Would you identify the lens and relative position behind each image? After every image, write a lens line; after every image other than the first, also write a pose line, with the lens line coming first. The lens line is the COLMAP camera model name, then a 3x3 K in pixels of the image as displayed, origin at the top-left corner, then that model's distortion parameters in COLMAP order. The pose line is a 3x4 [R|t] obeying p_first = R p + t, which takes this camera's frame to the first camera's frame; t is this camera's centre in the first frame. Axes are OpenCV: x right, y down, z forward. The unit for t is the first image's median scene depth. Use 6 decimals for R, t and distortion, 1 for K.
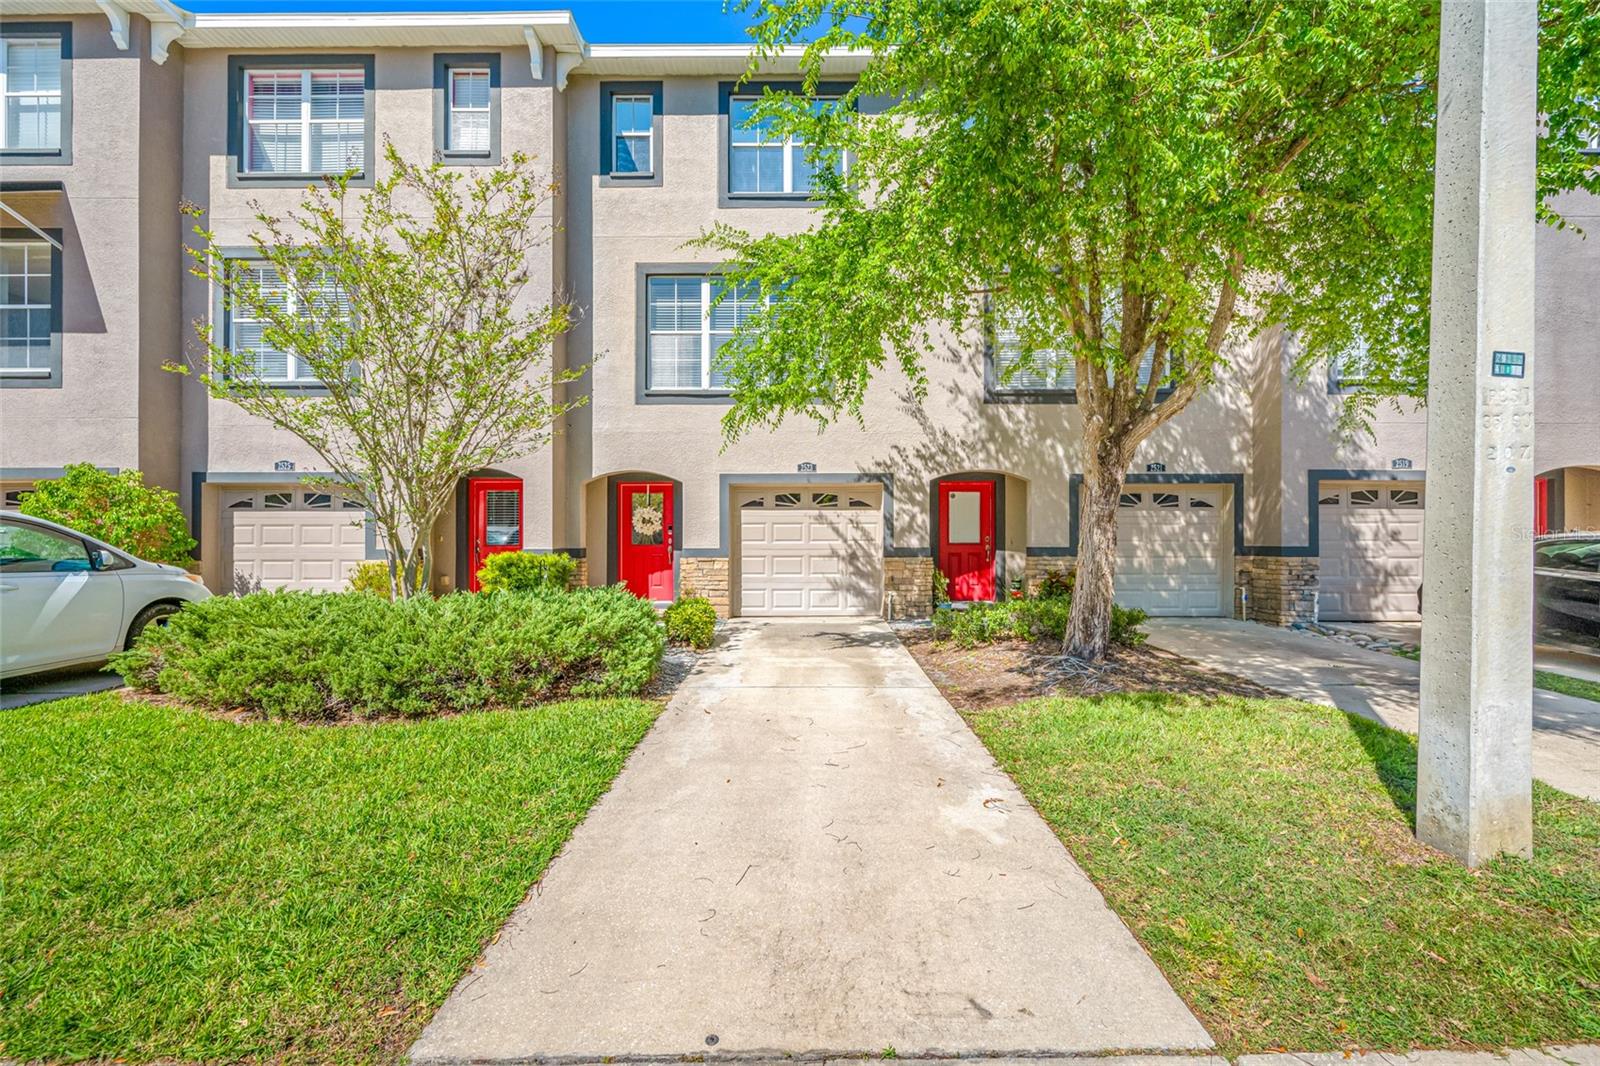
lens RADIAL K [[634.0, 0, 800.0], [0, 634.0, 533.0], [0, 0, 1]] dist [0.000357, 0.000372]
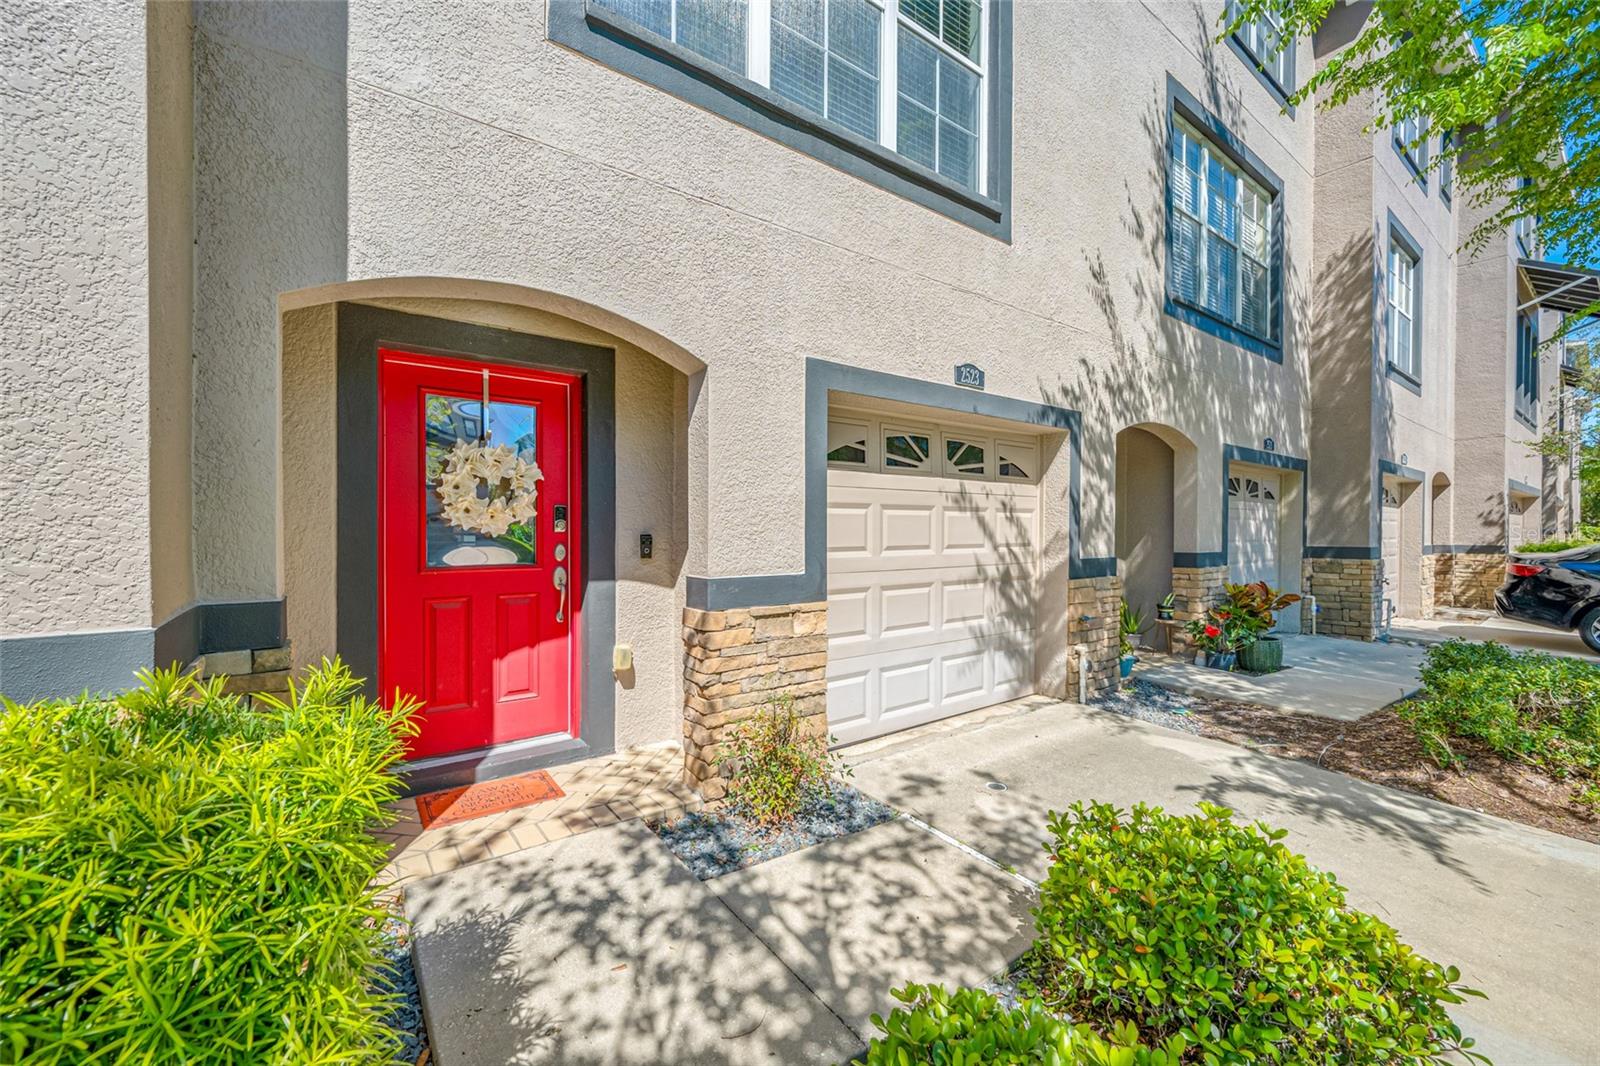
lens RADIAL K [[625.8, 0, 808.5], [0, 625.8, 536.9], [0, 0, 1]] dist [0.000041, 0.000547]
pose [[0.802060, -0.005092, 0.597221, -0.320966], [-0.001497, 0.999943, 0.010535, 0.000392], [-0.597241, -0.009344, 0.802007, 0.708085]]
